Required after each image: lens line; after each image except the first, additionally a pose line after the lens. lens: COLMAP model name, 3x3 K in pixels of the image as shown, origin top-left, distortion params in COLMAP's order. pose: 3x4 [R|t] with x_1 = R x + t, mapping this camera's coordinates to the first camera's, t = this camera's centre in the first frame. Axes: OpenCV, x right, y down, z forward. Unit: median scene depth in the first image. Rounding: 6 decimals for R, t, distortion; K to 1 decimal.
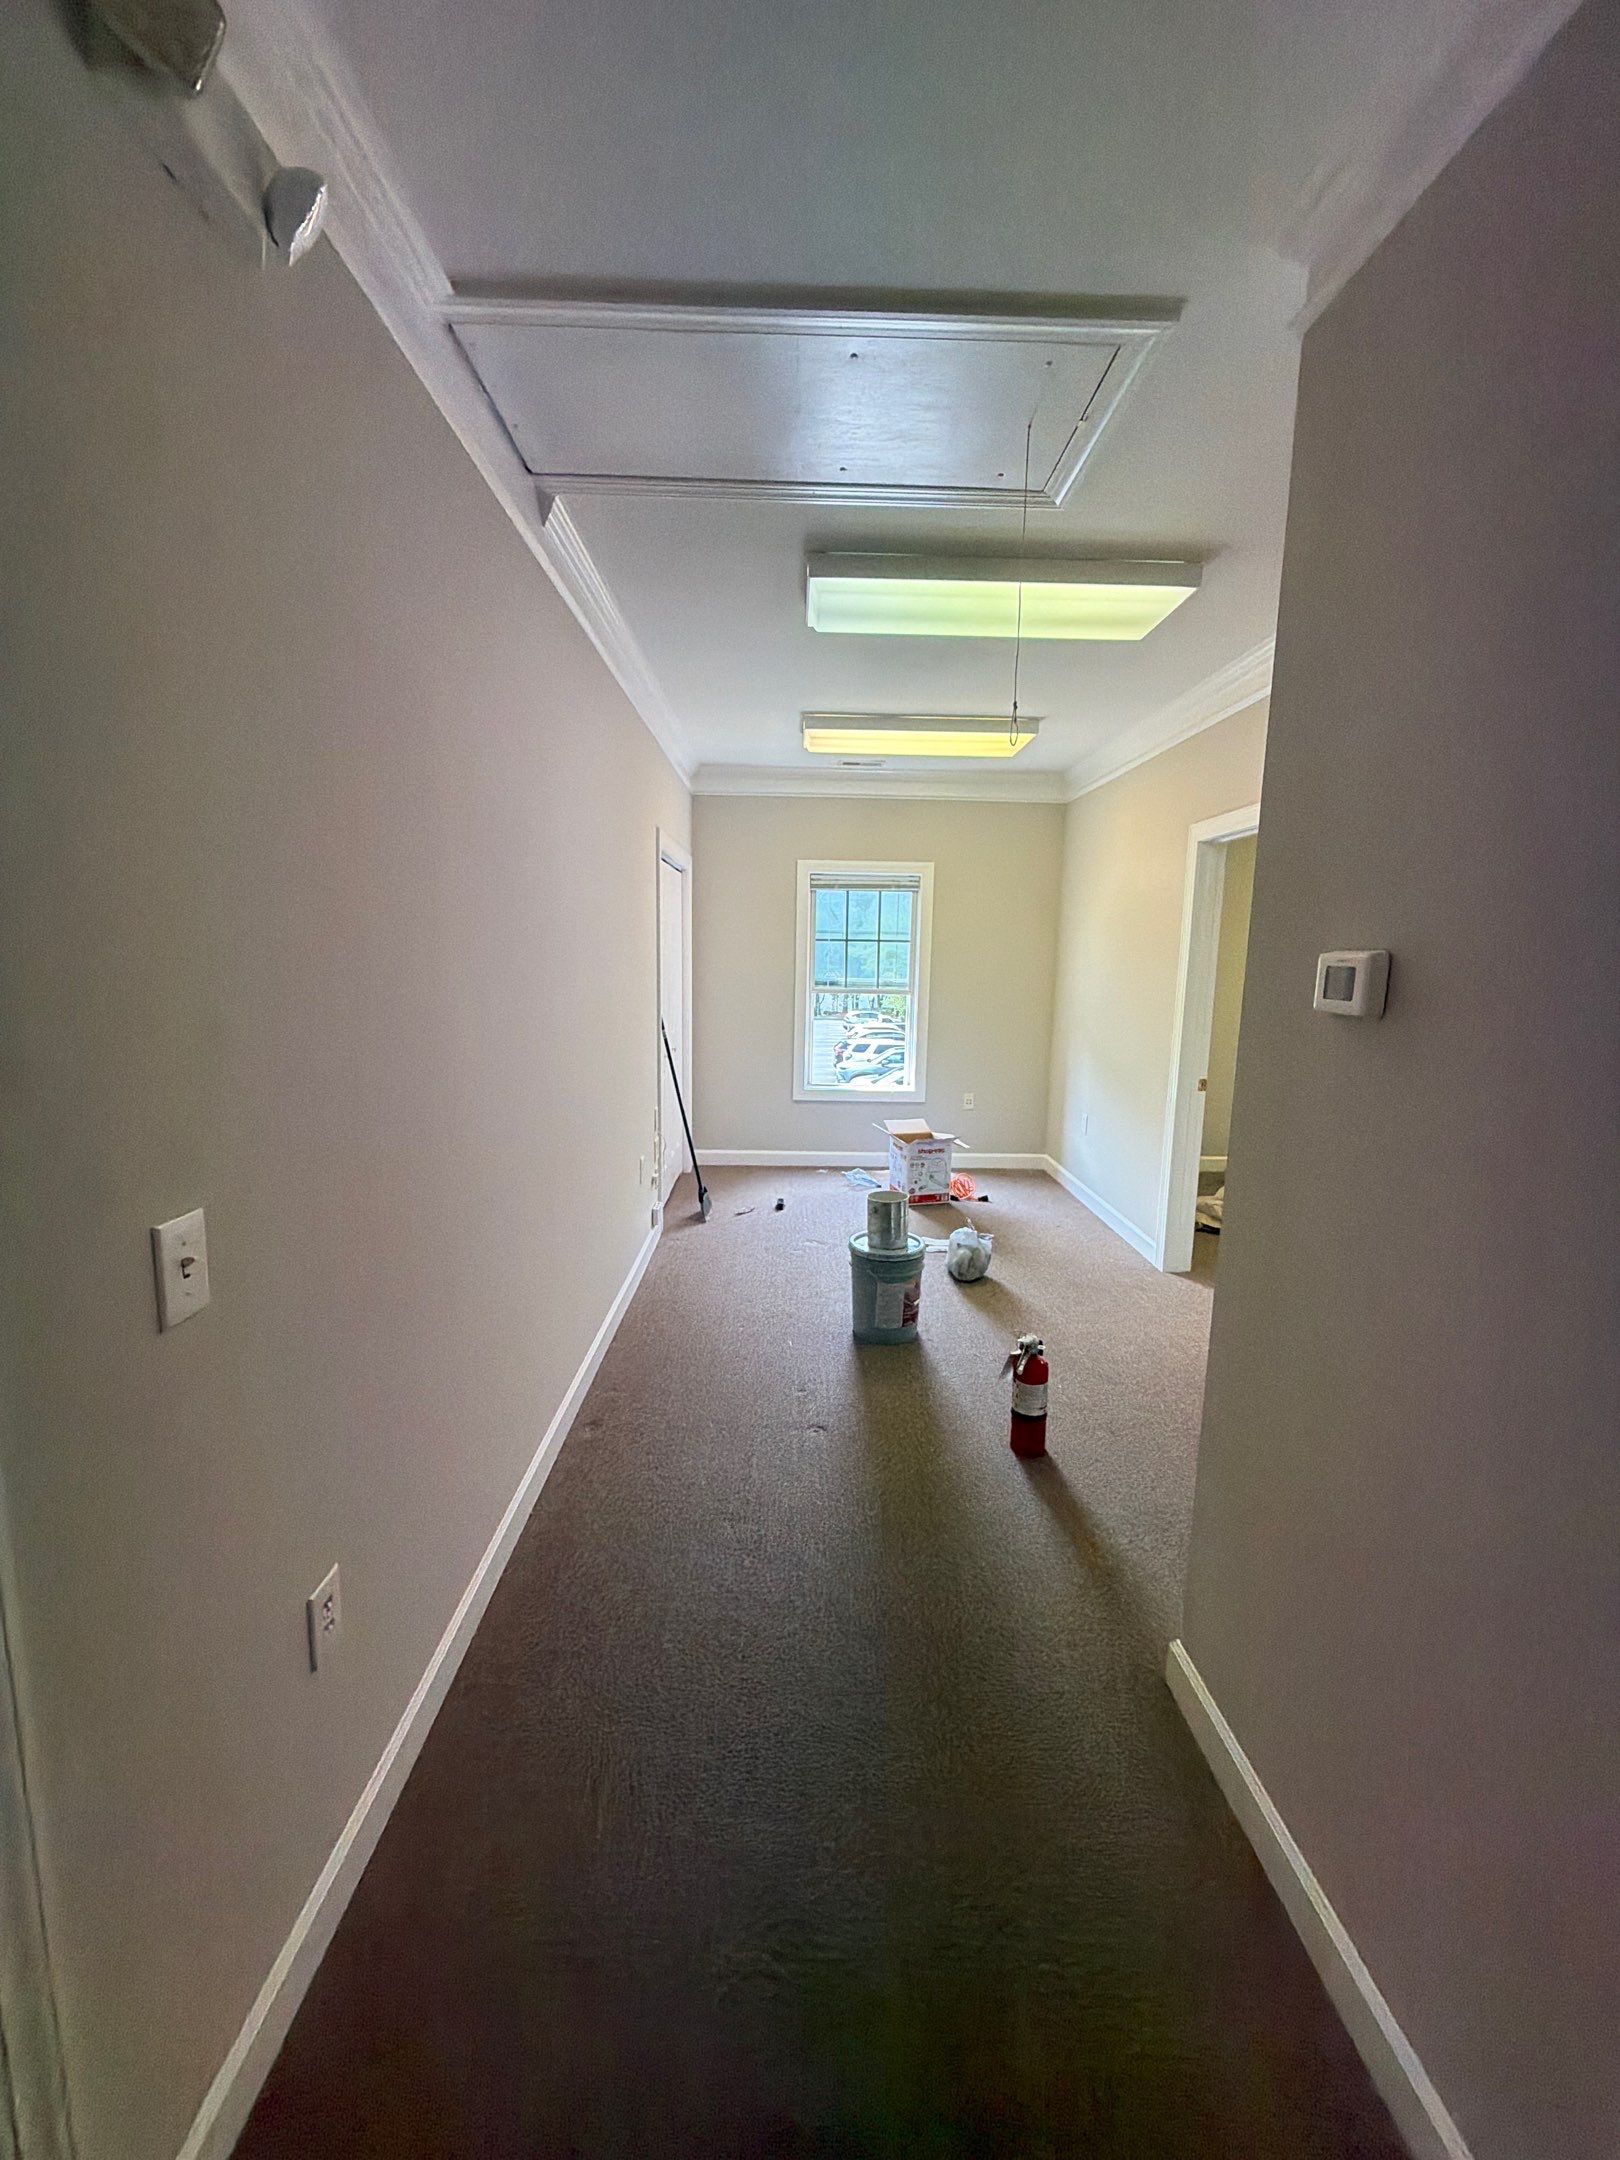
lens RADIAL K [[853.8, 0, 800.0], [0, 853.8, 1071.9], [0, 0, 1]] dist [0.004534, 0.000664]
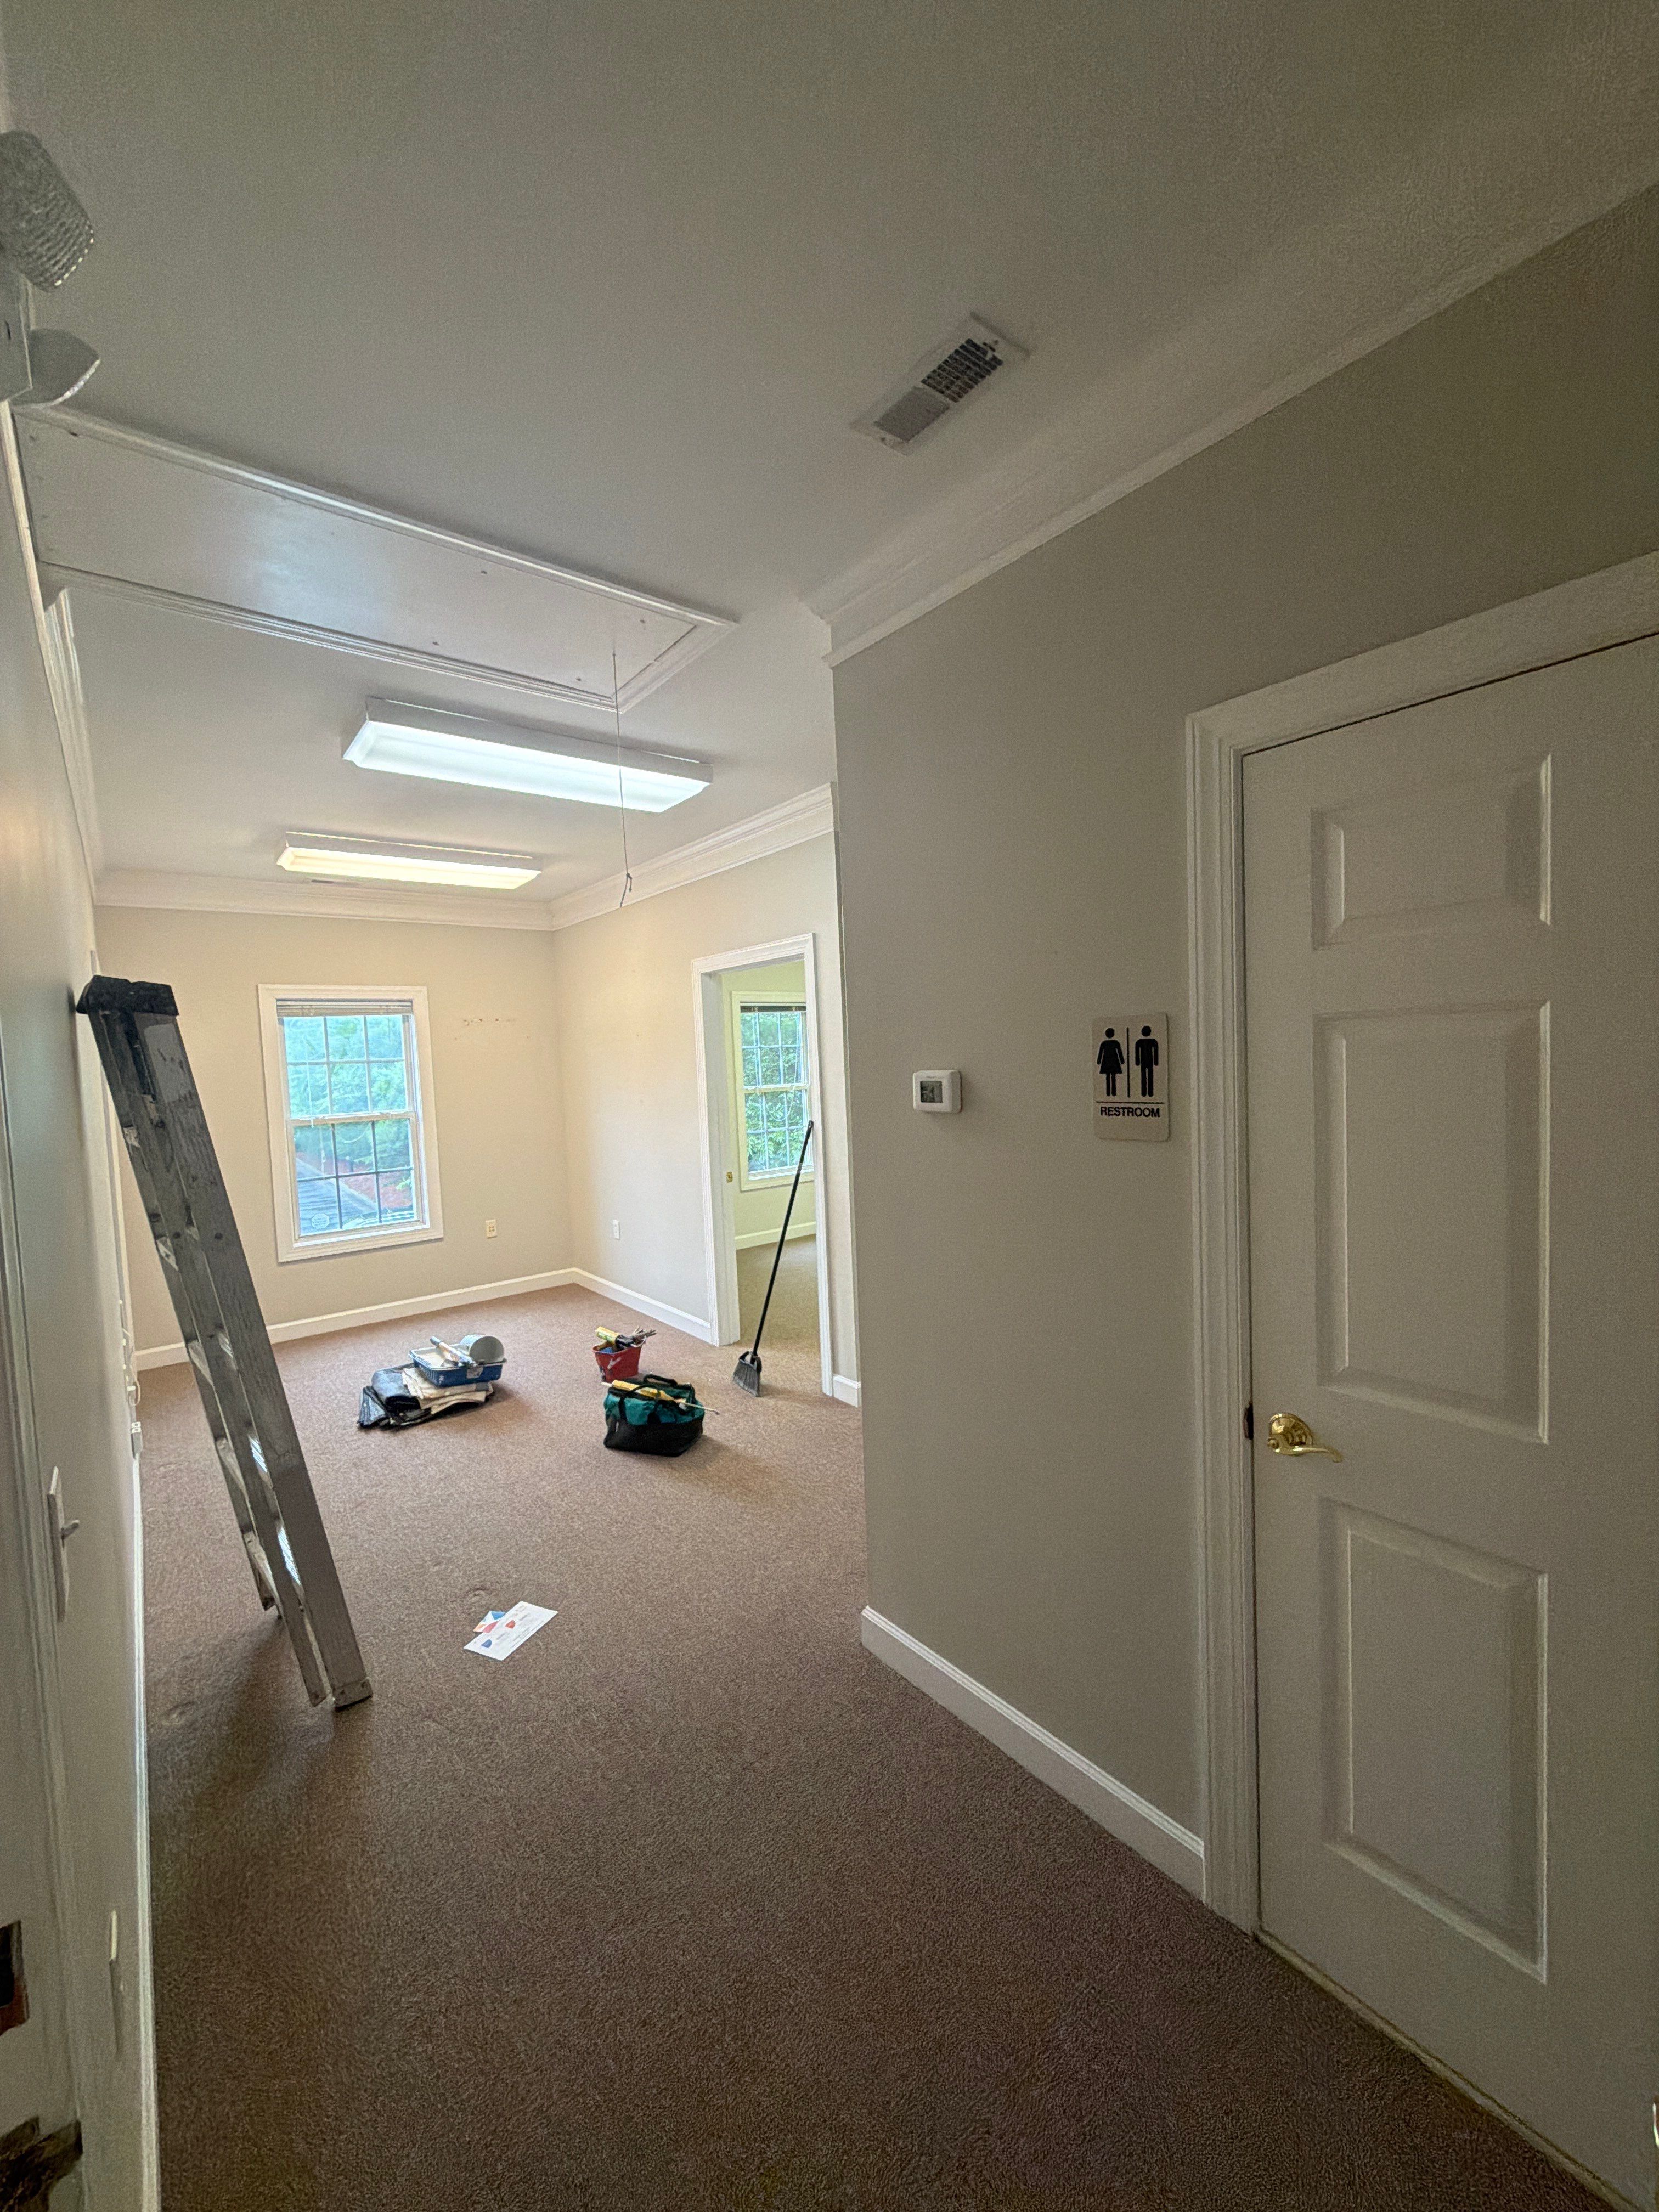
lens RADIAL K [[874.3, 0, 809.8], [0, 874.3, 1098.8], [0, 0, 1]] dist [0.004534, 0.000664]
pose [[0.801380, -0.082055, 0.592500, -0.213684], [0.140528, 0.988649, -0.053152, -0.017204], [-0.581413, 0.125858, 0.803815, -0.059744]]
